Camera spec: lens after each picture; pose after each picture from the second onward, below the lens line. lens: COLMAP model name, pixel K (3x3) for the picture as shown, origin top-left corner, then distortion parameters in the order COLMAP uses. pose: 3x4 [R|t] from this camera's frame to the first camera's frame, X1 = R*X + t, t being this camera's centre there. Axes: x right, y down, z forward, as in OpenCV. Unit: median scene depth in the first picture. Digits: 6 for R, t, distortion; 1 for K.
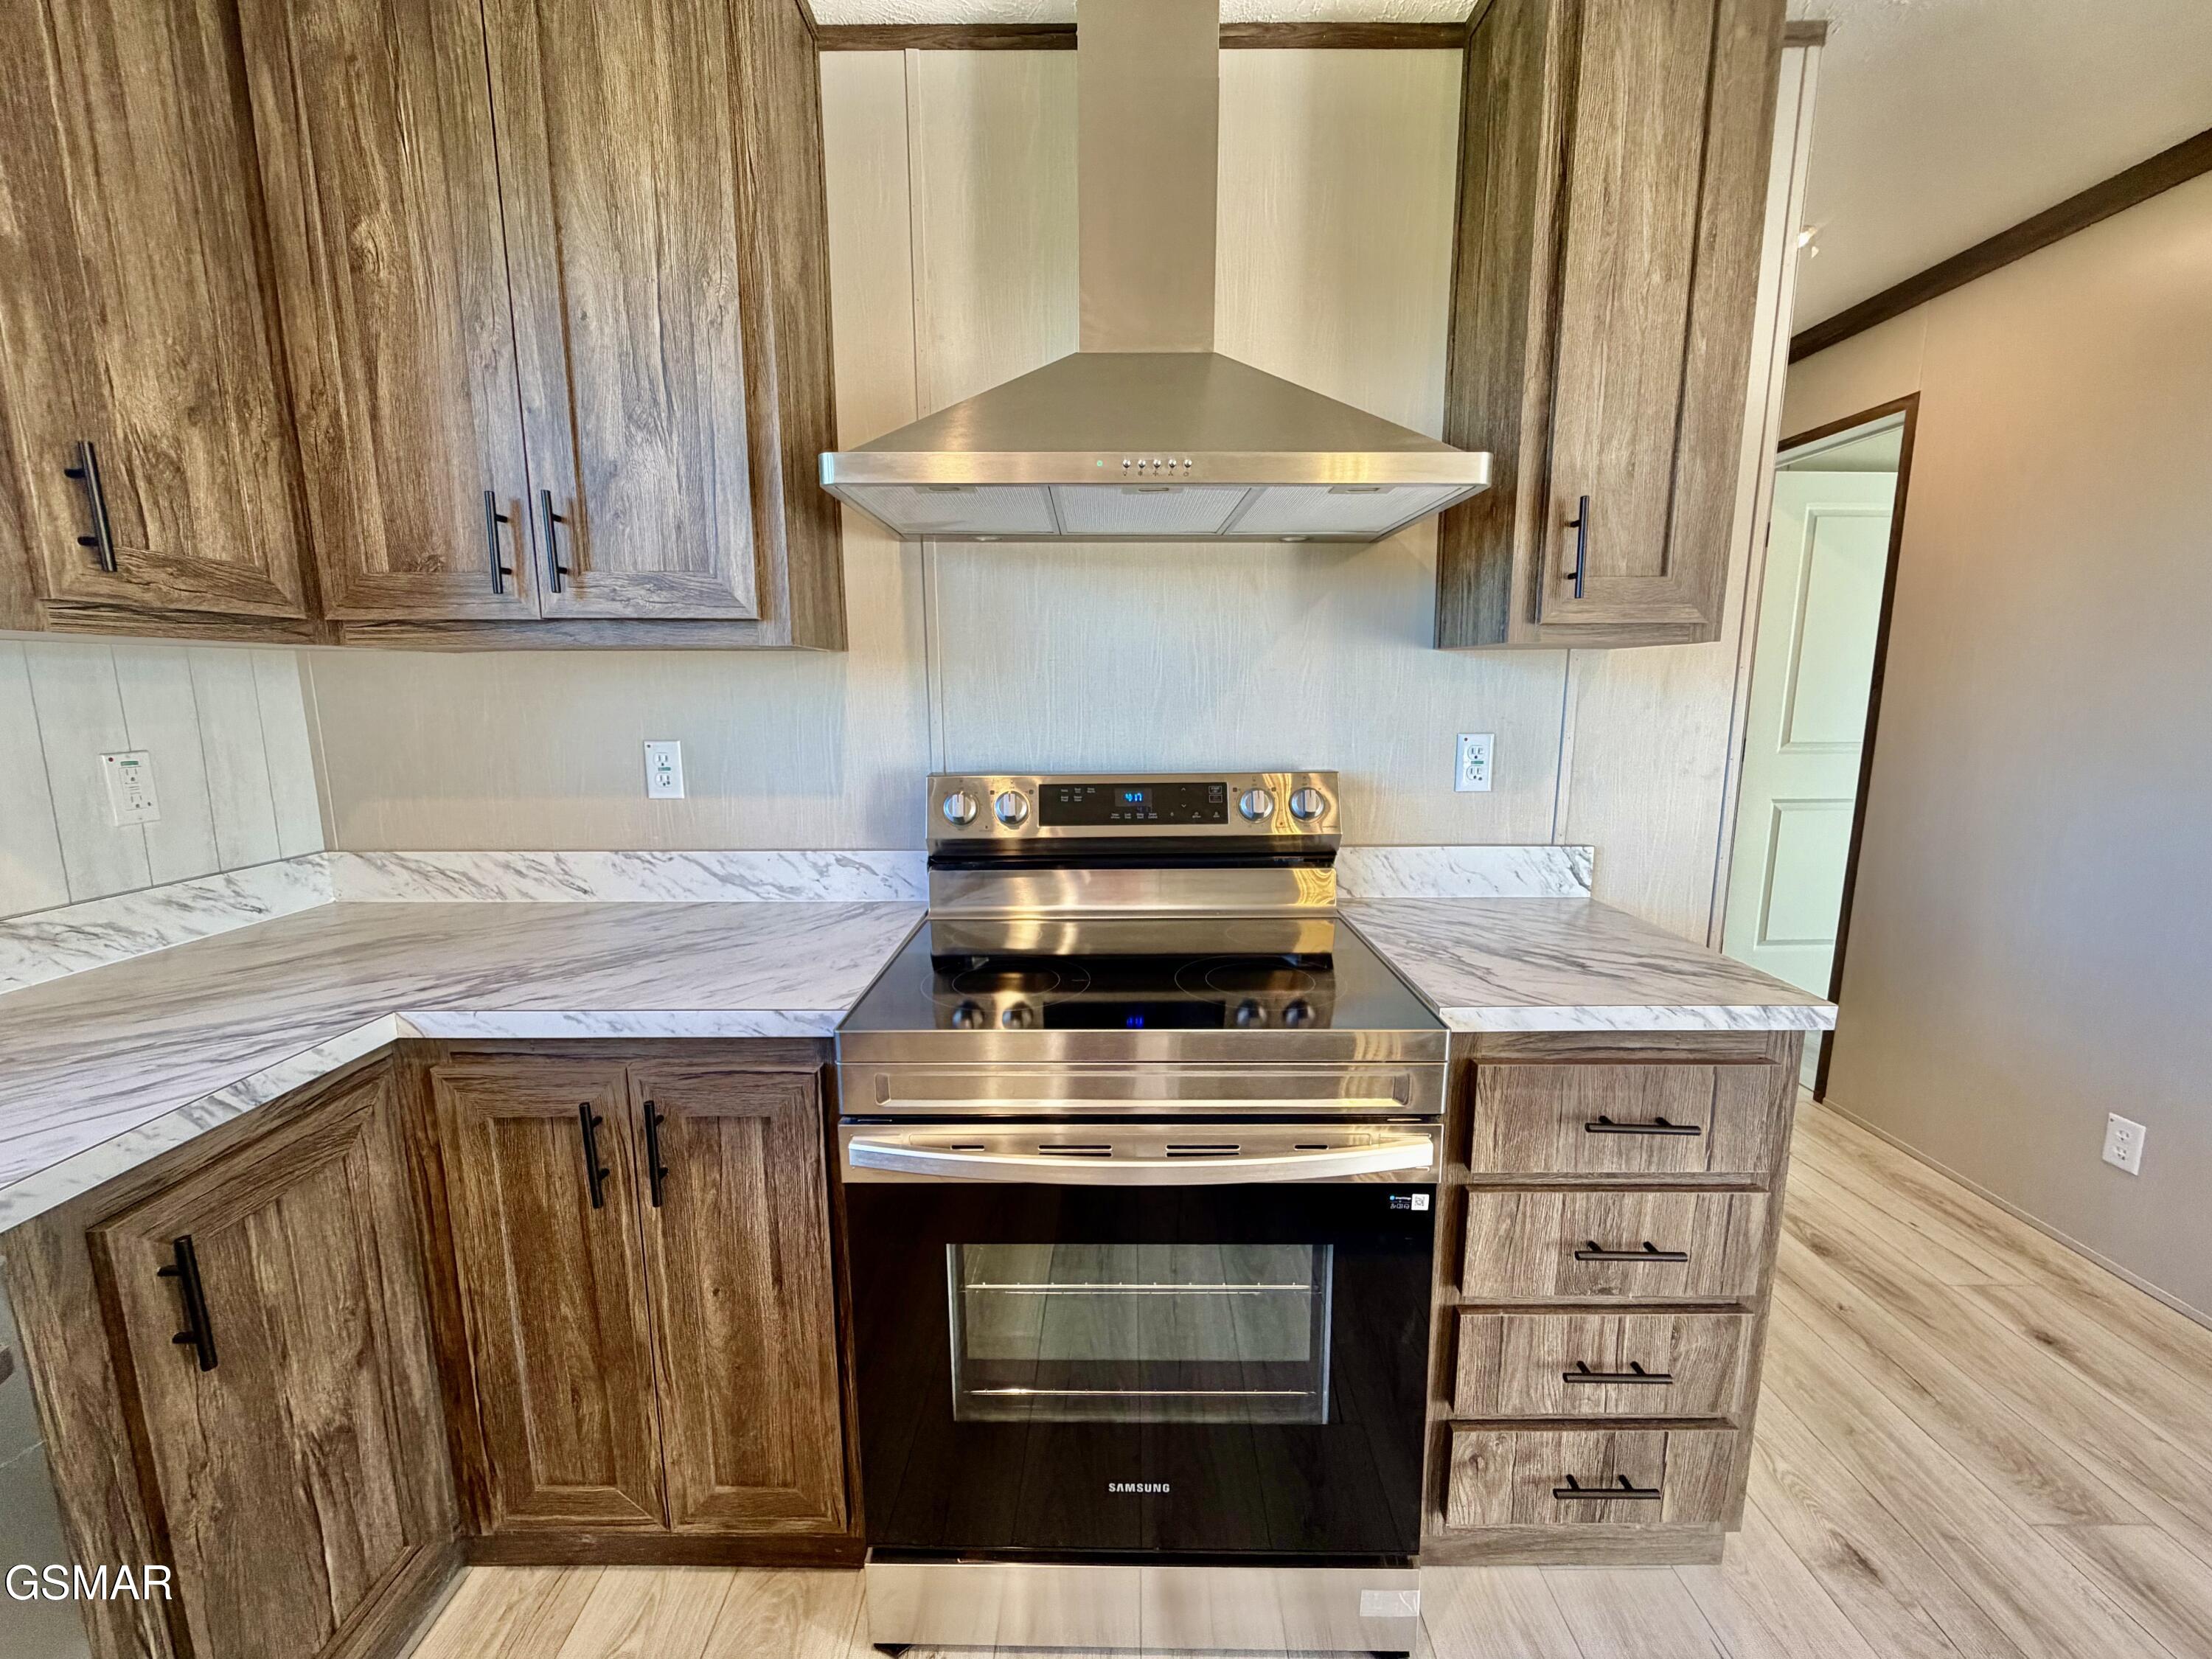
lens RADIAL K [[884.0, 0, 1097.8], [0, 884.0, 826.7], [0, 0, 1]] dist [0.001136, 0.000261]
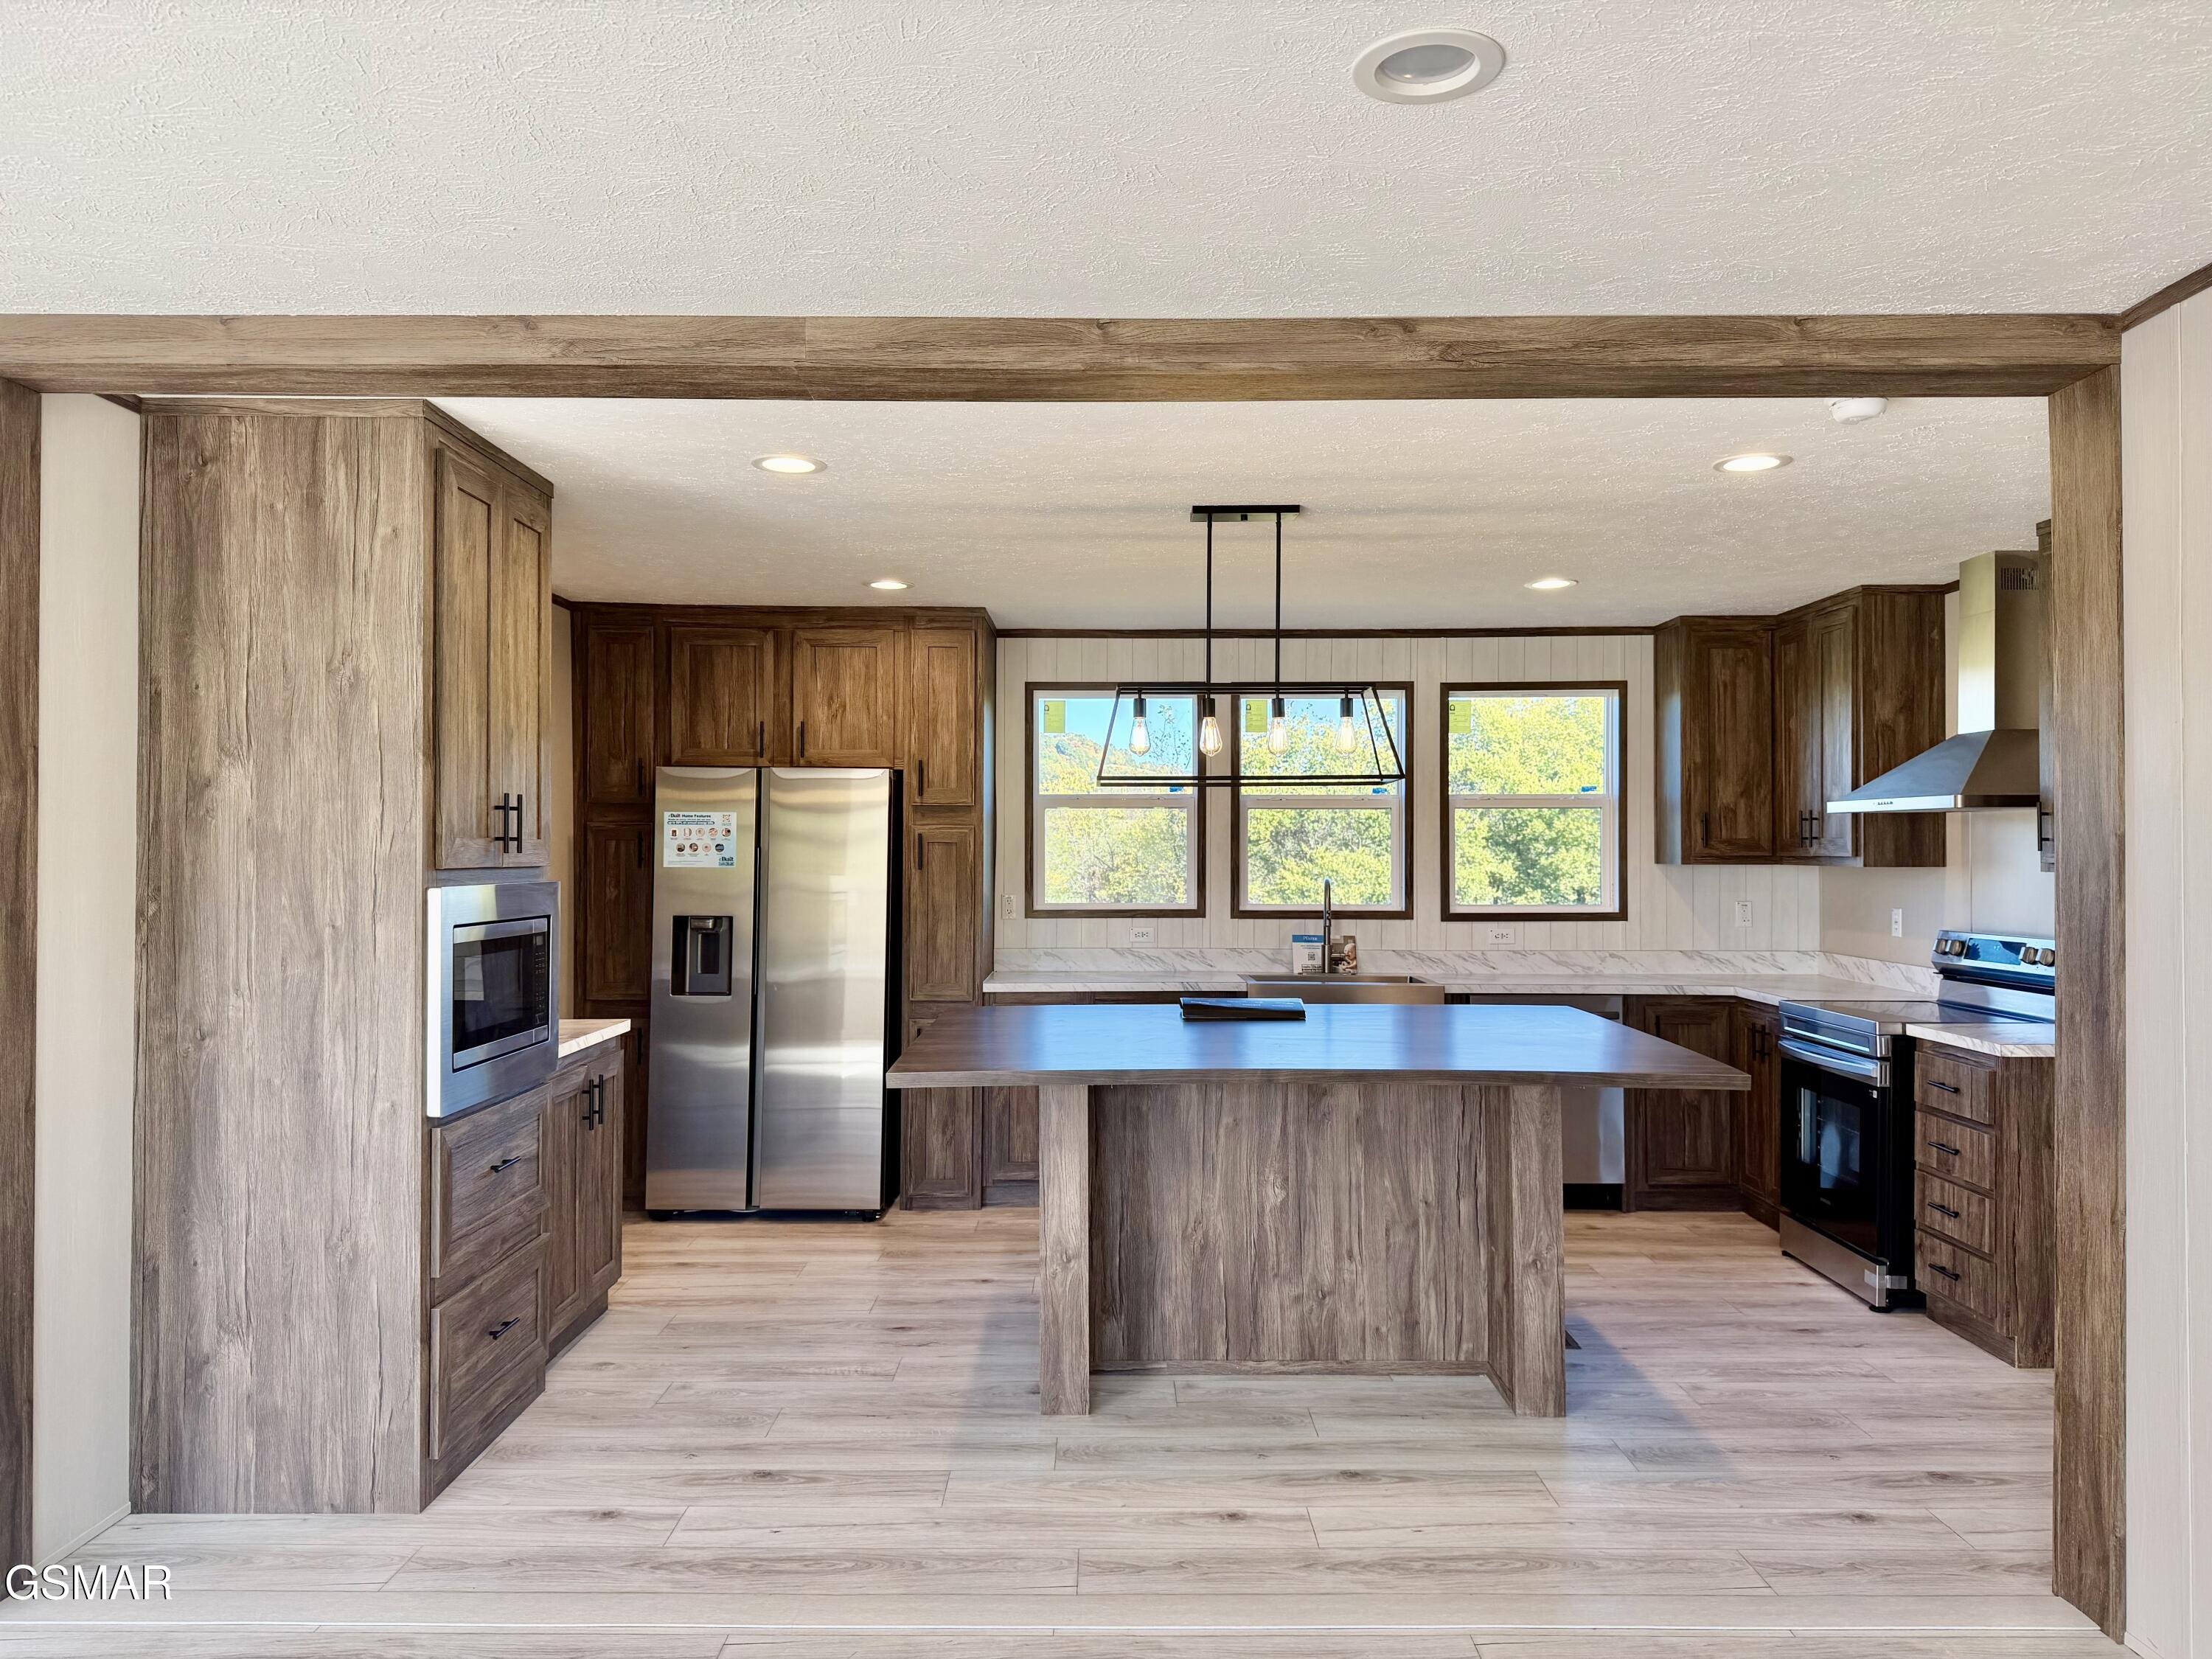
lens RADIAL K [[1545.6, 0, 1099.2], [0, 1545.6, 833.1], [0, 0, 1]] dist [0.060444, -0.085497]
pose [[-0.000642, -0.005228, -0.999986, 4.272777], [-0.159344, 0.987210, -0.005059, 0.059501], [0.987223, 0.159338, -0.001467, -1.157216]]
